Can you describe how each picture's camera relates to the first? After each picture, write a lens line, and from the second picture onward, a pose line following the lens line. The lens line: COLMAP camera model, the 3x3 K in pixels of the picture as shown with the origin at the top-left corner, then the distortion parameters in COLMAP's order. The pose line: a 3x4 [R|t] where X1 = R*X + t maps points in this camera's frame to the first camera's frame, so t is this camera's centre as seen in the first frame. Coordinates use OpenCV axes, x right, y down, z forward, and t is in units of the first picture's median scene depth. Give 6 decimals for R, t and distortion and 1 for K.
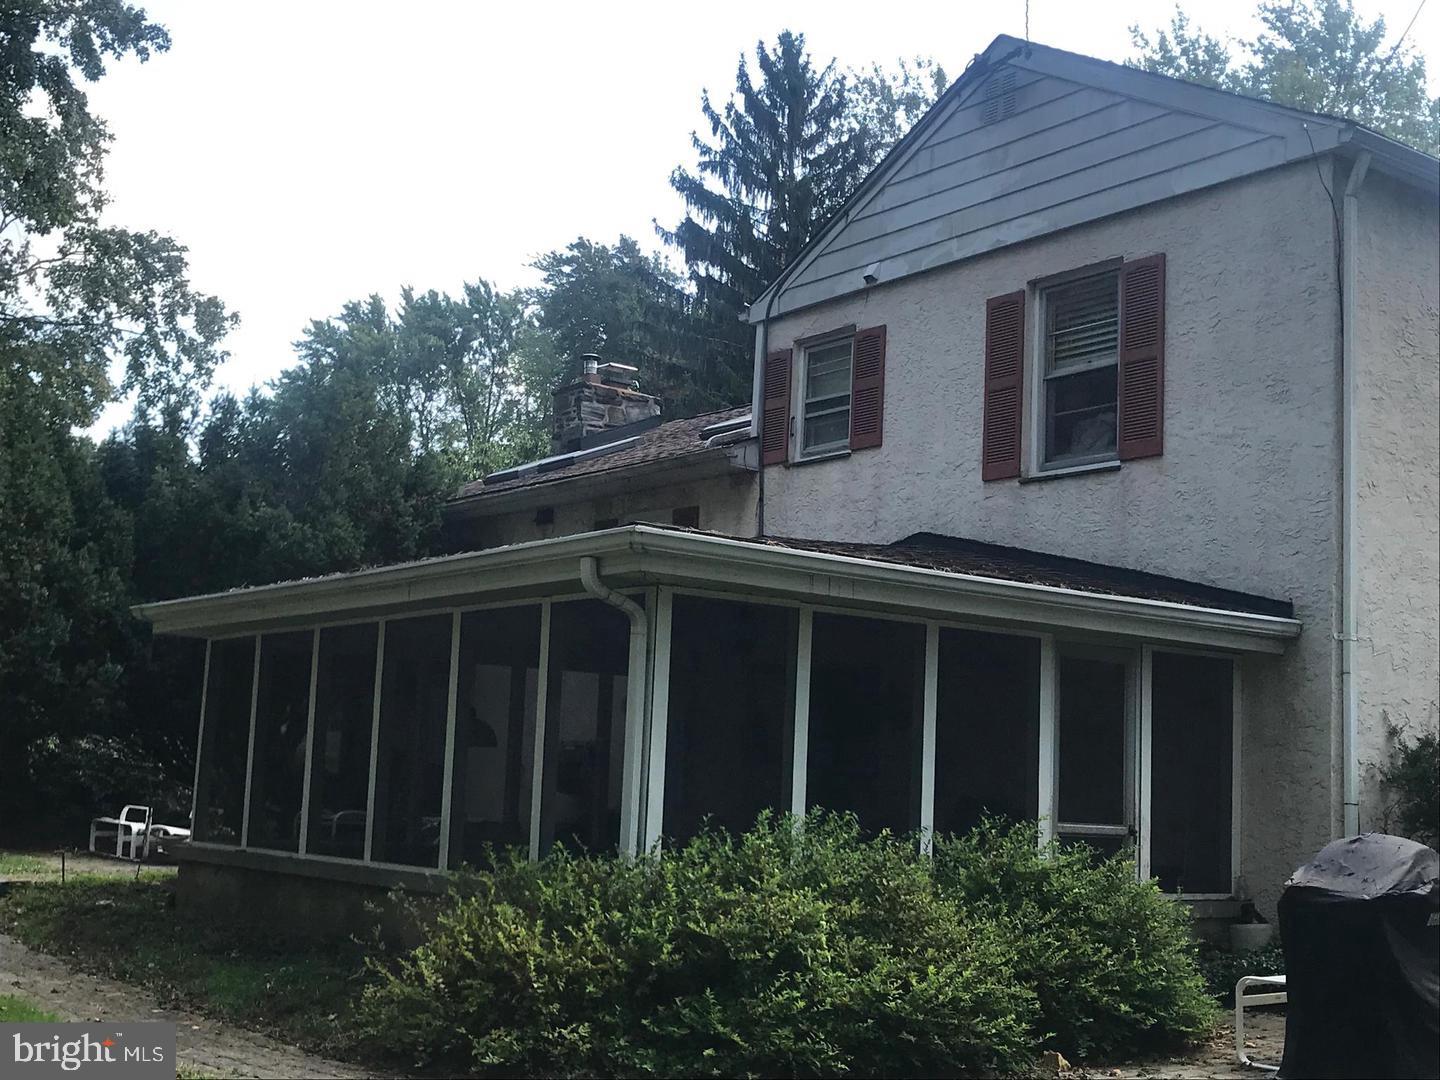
lens RADIAL K [[1848.3, 0, 718.5], [0, 1848.3, 558.7], [0, 0, 1]] dist [0.128701, -0.449096]
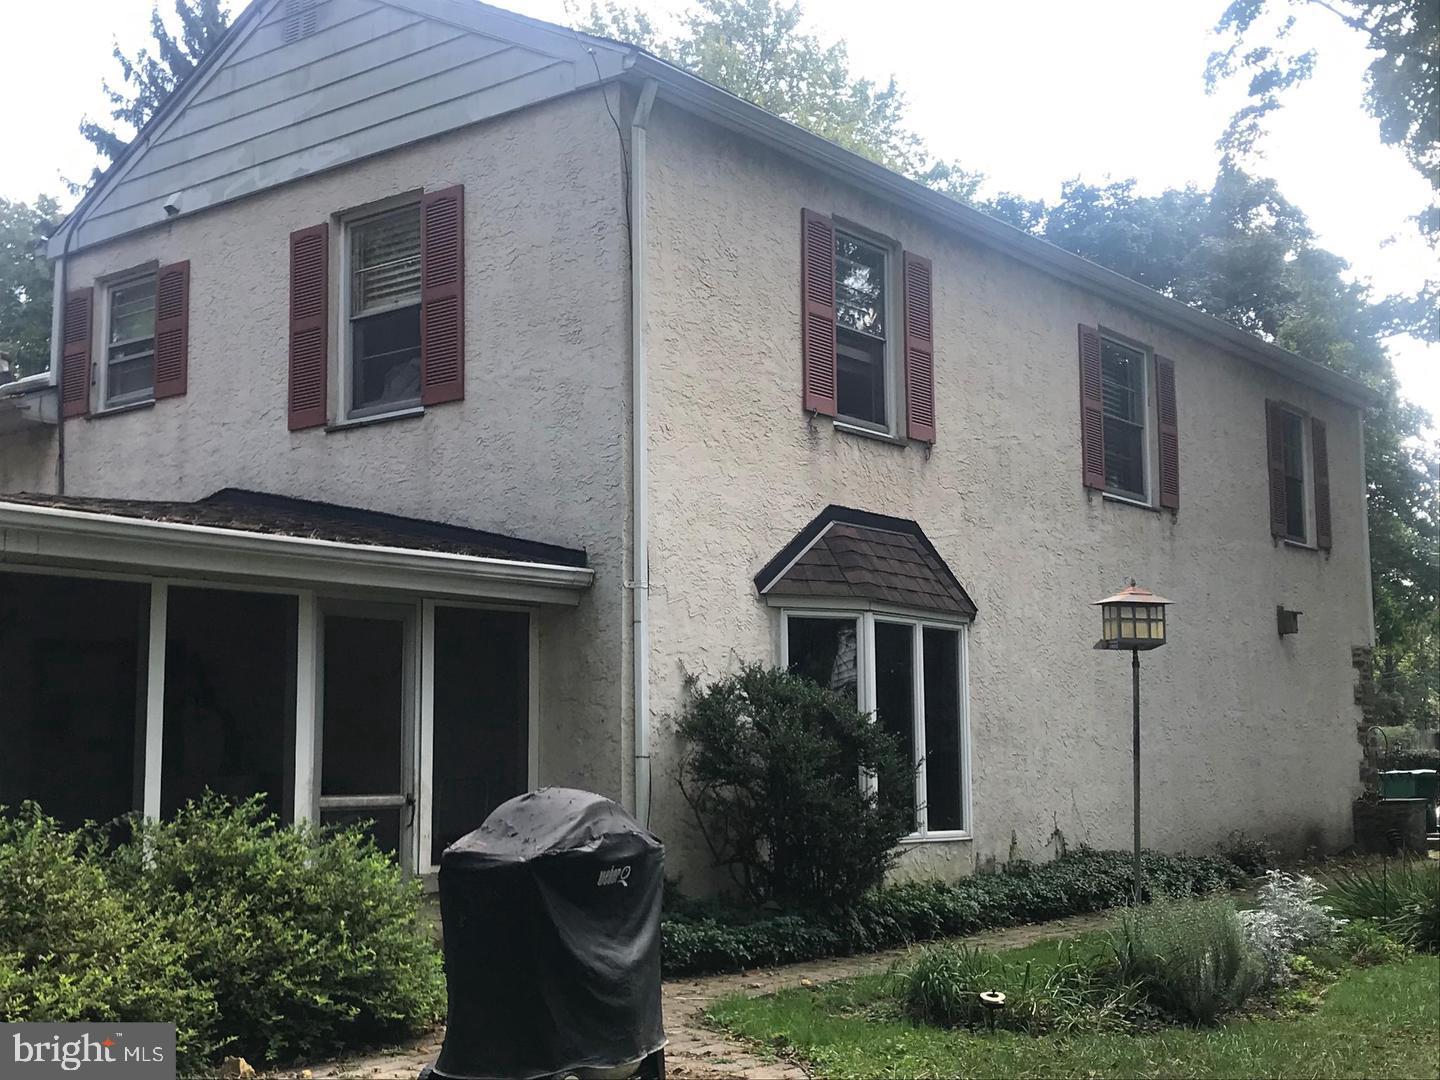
lens RADIAL K [[1845.7, 0, 720.0], [0, 1845.7, 571.2], [0, 0, 1]] dist [0.190155, -0.797479]
pose [[0.962238, -0.027025, 0.270864, 0.101676], [0.021566, 0.999500, 0.023111, 0.011708], [-0.271353, -0.016397, 0.962340, 0.055817]]
